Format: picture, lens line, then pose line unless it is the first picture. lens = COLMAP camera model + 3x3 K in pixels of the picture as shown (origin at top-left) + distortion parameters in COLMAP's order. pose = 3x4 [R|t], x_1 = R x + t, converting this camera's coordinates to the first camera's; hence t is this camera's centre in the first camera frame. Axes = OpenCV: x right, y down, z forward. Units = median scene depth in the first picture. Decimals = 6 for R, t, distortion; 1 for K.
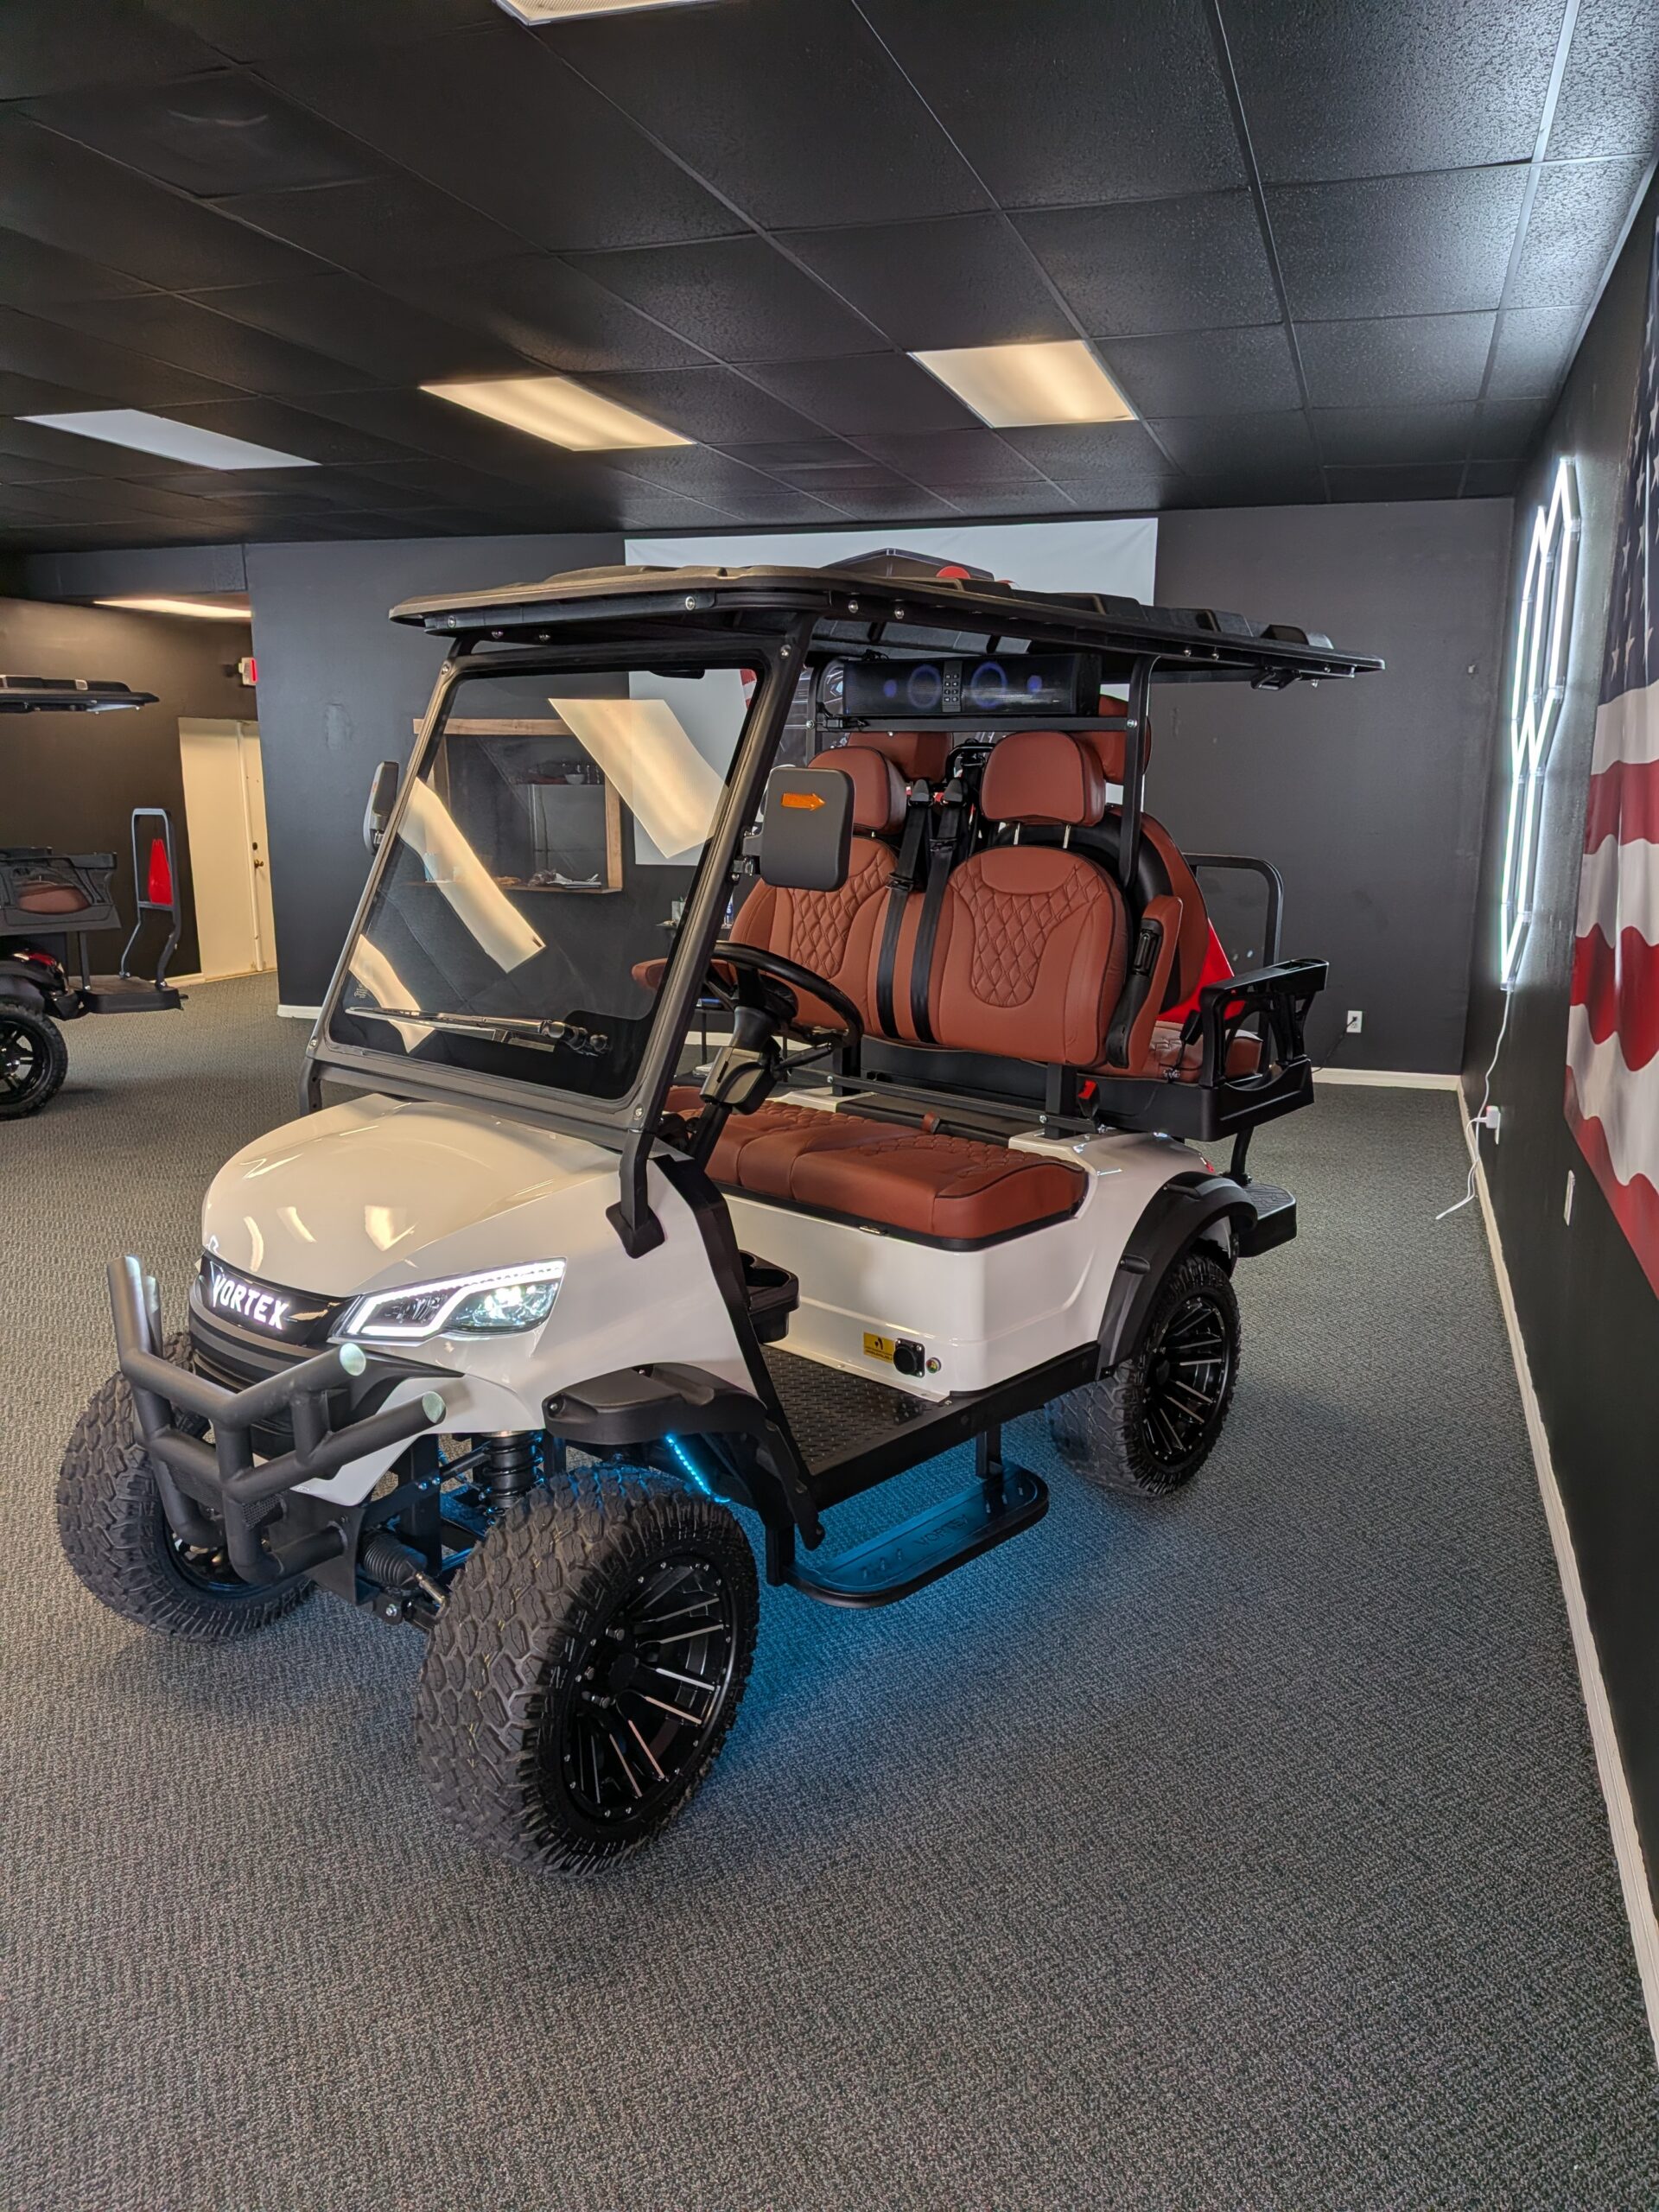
lens RADIAL K [[1616.7, 0, 829.5], [0, 1616.7, 1106.0], [0, 0, 1]] dist [0.035736, -0.100711]
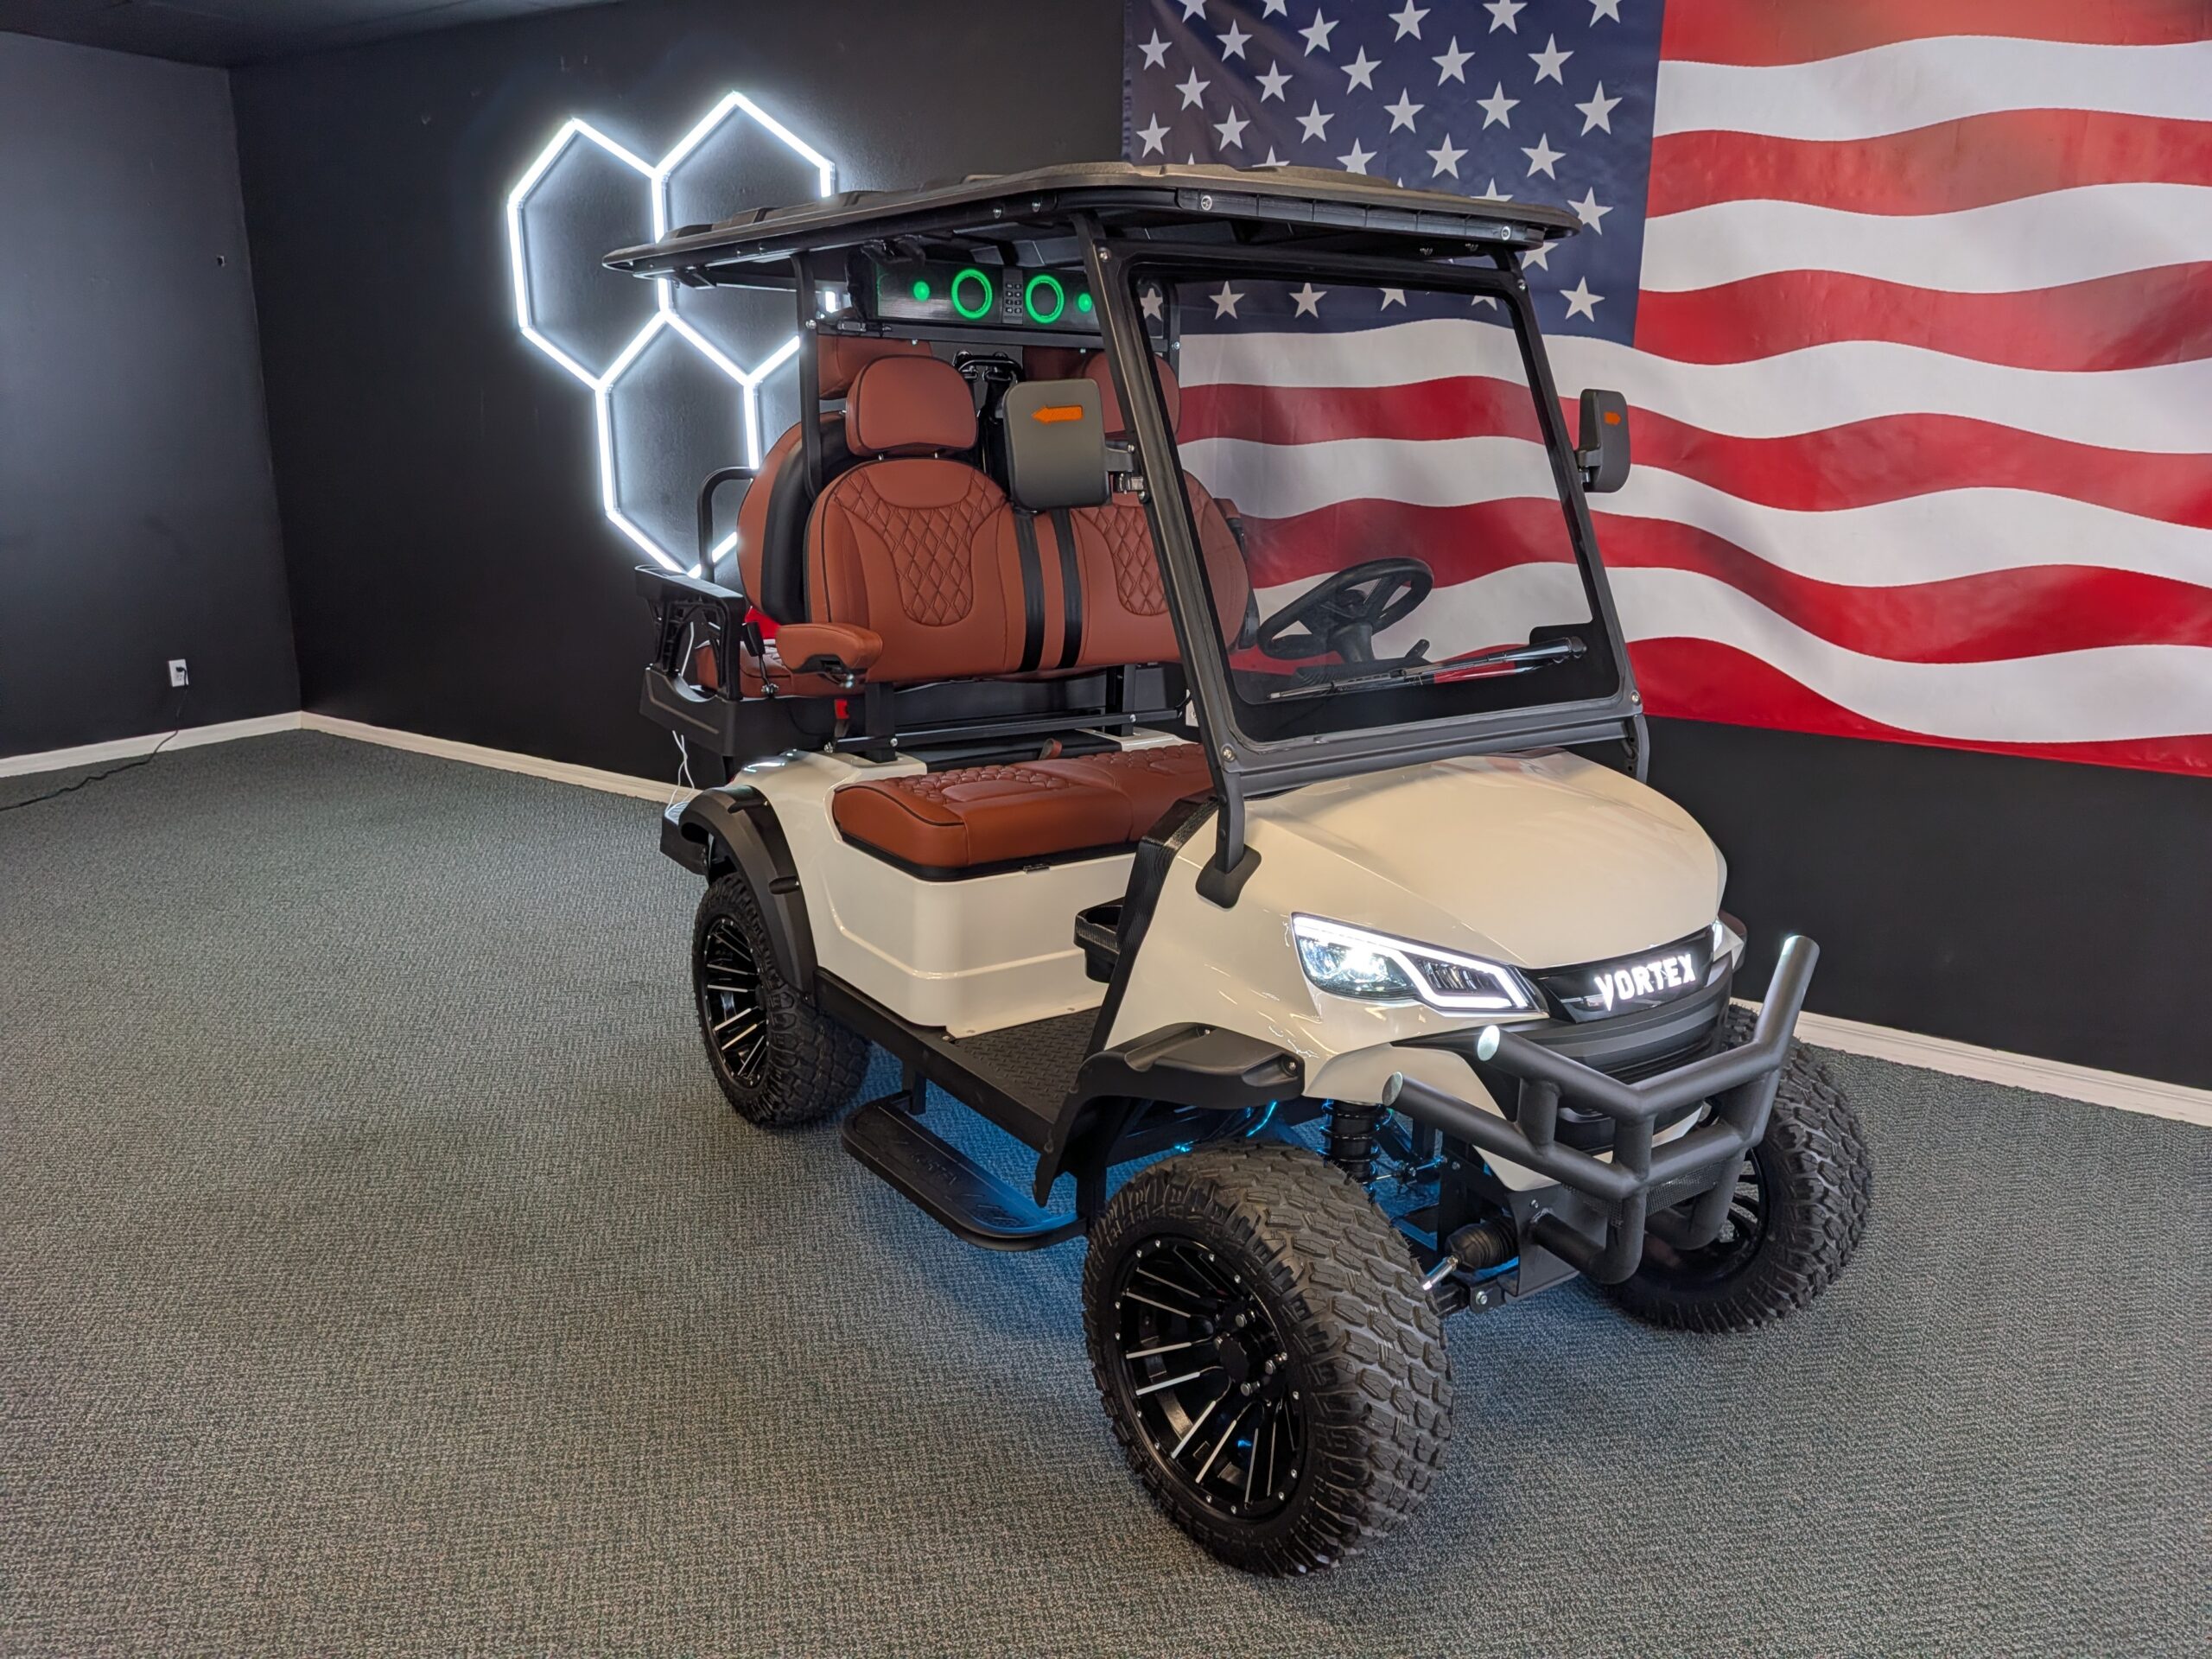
lens RADIAL K [[1701.9, 0, 1063.9], [0, 1701.9, 791.4], [0, 0, 1]] dist [0.066689, -0.119292]
pose [[0.248489, -0.221013, 0.943084, -0.893219], [0.183493, 0.966733, 0.178207, -0.144247], [-0.951096, 0.128766, 0.280776, 0.691502]]
